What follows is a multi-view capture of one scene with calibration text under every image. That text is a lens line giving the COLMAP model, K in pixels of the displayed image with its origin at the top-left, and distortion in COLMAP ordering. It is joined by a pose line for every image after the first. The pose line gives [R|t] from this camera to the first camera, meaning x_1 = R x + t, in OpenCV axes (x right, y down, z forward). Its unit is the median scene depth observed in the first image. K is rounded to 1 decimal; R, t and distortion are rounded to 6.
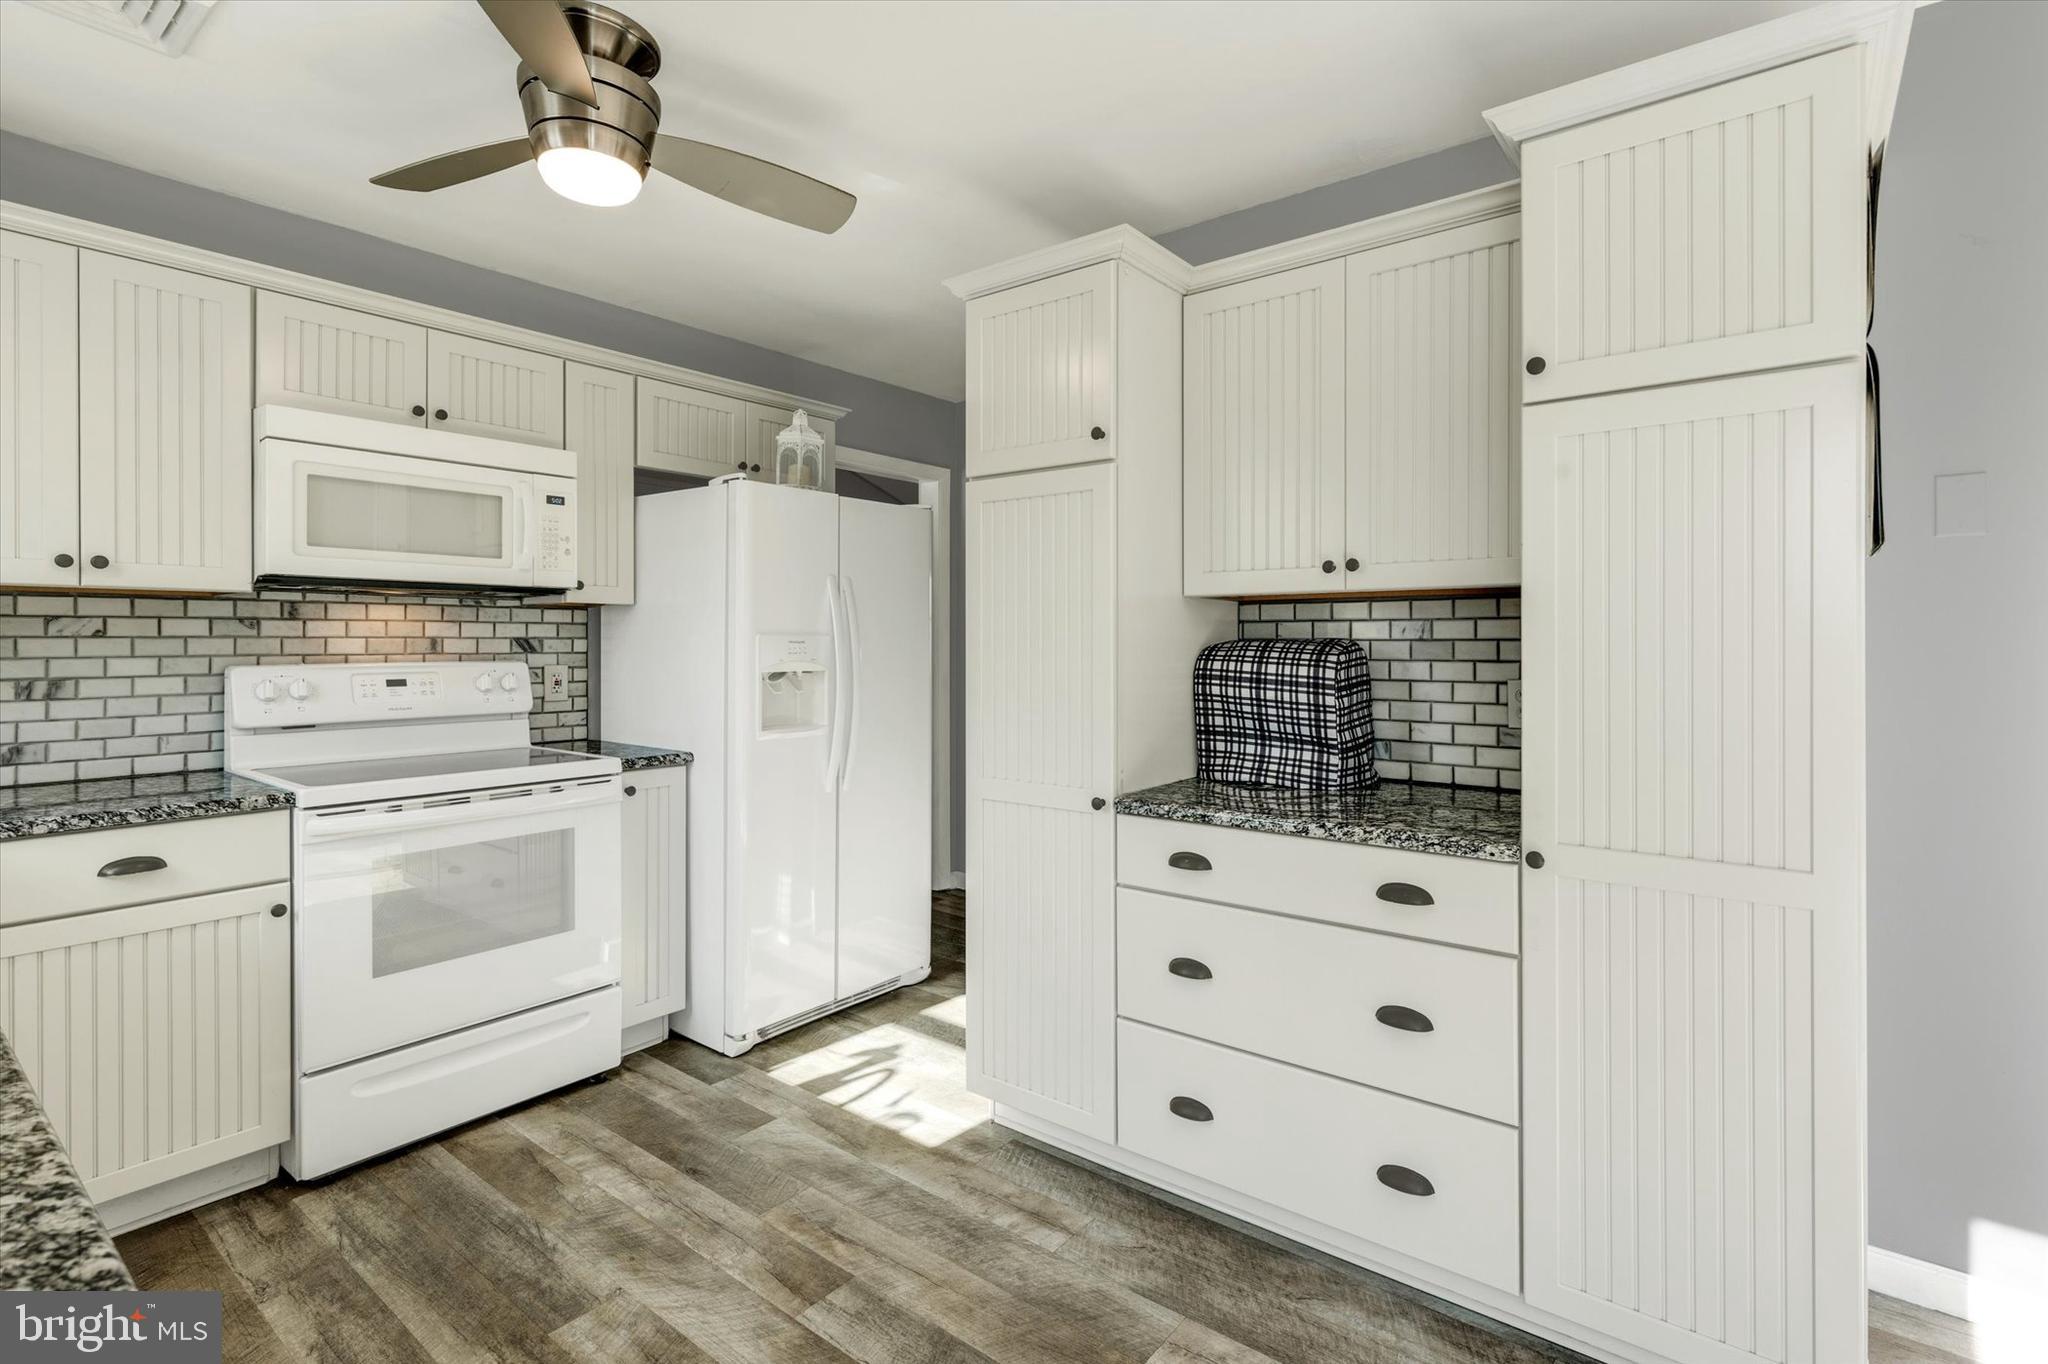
lens RADIAL K [[965.7, 0, 1053.2], [0, 965.7, 640.5], [0, 0, 1]] dist [-0.001771, -0.001202]
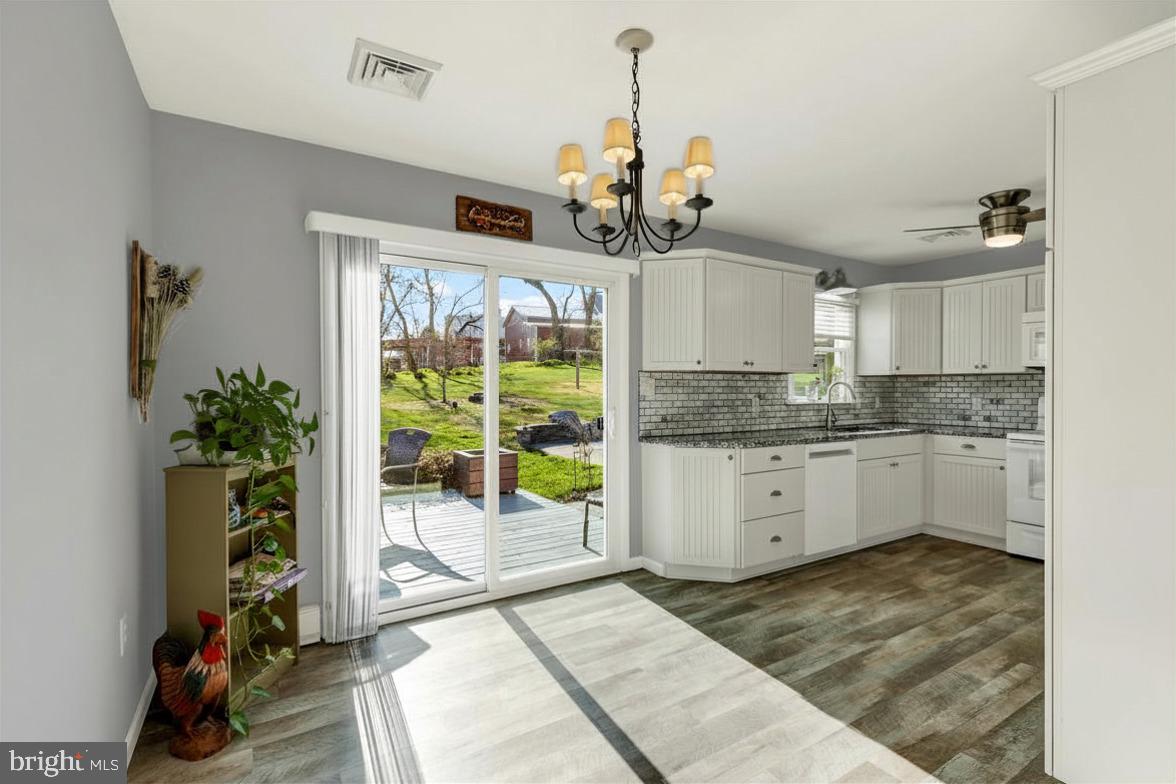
lens RADIAL K [[554.5, 0, 590.4], [0, 554.5, 389.8], [0, 0, 1]] dist [-0.001771, -0.001202]
pose [[-0.354743, 0.003616, -0.934957, 1.510391], [-0.000438, 0.999992, 0.004034, 0.000489], [0.934964, 0.001840, -0.354738, 0.344270]]
